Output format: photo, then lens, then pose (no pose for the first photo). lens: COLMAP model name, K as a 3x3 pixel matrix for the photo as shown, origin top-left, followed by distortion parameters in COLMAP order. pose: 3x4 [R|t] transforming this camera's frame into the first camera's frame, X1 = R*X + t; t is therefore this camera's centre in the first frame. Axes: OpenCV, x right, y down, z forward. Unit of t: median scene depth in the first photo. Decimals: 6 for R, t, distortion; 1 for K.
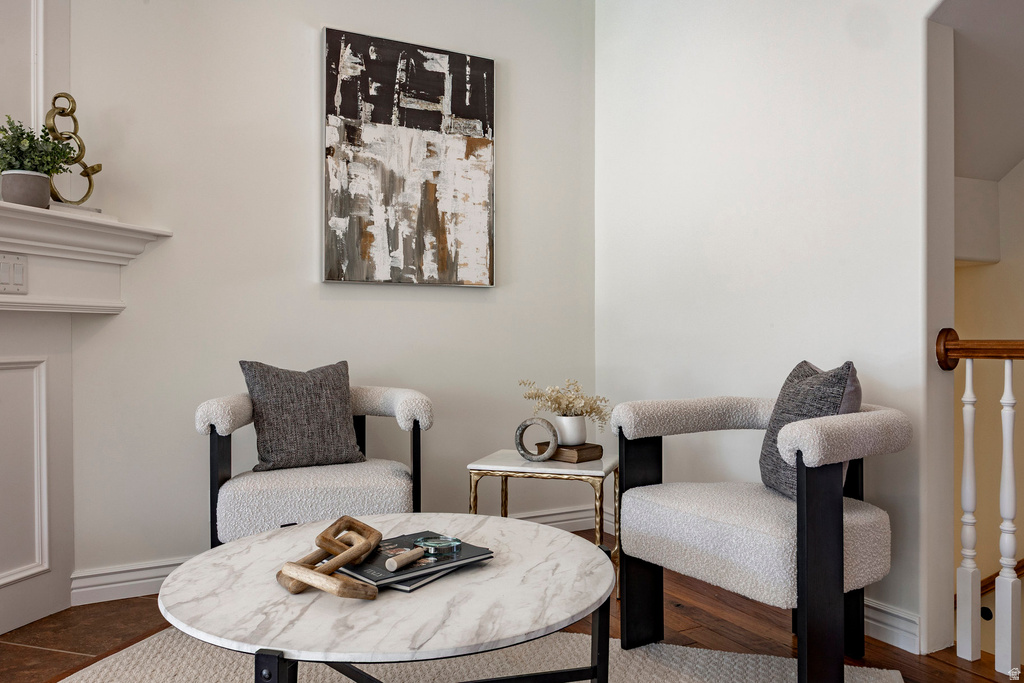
lens RADIAL K [[818.9, 0, 512.2], [0, 818.9, 338.4], [0, 0, 1]] dist [0.004897, 0.003878]
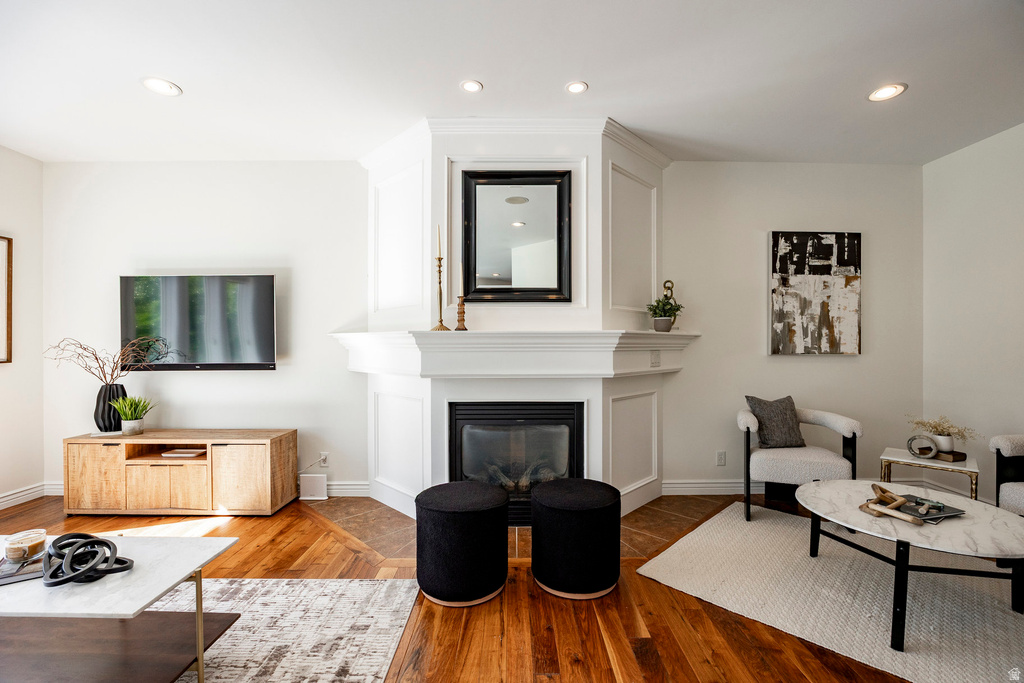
lens RADIAL K [[462.5, 0, 514.6], [0, 462.5, 345.0], [0, 0, 1]] dist [-0.002880, 0.000107]
pose [[0.889173, 0.006557, -0.457525, -0.261468], [-0.007927, 0.999968, -0.001074, -0.084355], [0.457503, 0.004581, 0.889196, -0.315846]]
